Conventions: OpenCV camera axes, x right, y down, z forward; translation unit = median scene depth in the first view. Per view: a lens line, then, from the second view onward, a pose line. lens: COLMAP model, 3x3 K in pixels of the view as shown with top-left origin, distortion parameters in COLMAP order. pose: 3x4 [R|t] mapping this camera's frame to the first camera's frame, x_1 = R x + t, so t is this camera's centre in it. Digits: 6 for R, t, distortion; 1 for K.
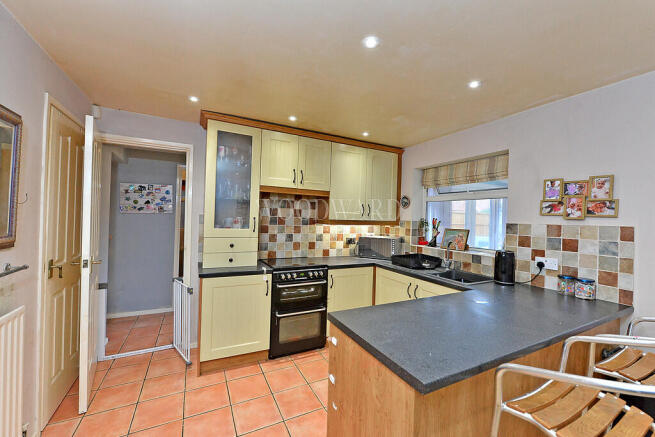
lens RADIAL K [[263.0, 0, 327.5], [0, 263.0, 218.5], [0, 0, 1]] dist [-0.000490, -0.000126]
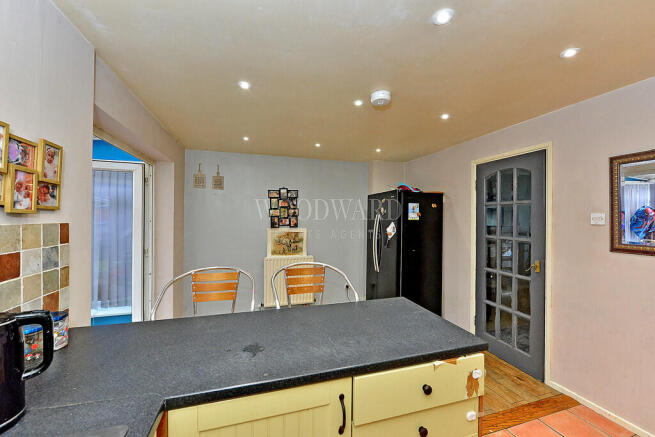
lens RADIAL K [[264.9, 0, 325.0], [0, 264.9, 210.5], [0, 0, 1]] dist [-0.000944, -0.000093]
pose [[-0.983631, -0.033876, 0.176983, 0.290997], [-0.037488, 0.999151, -0.017101, -0.017203], [-0.176254, -0.023456, -0.984065, 1.519902]]
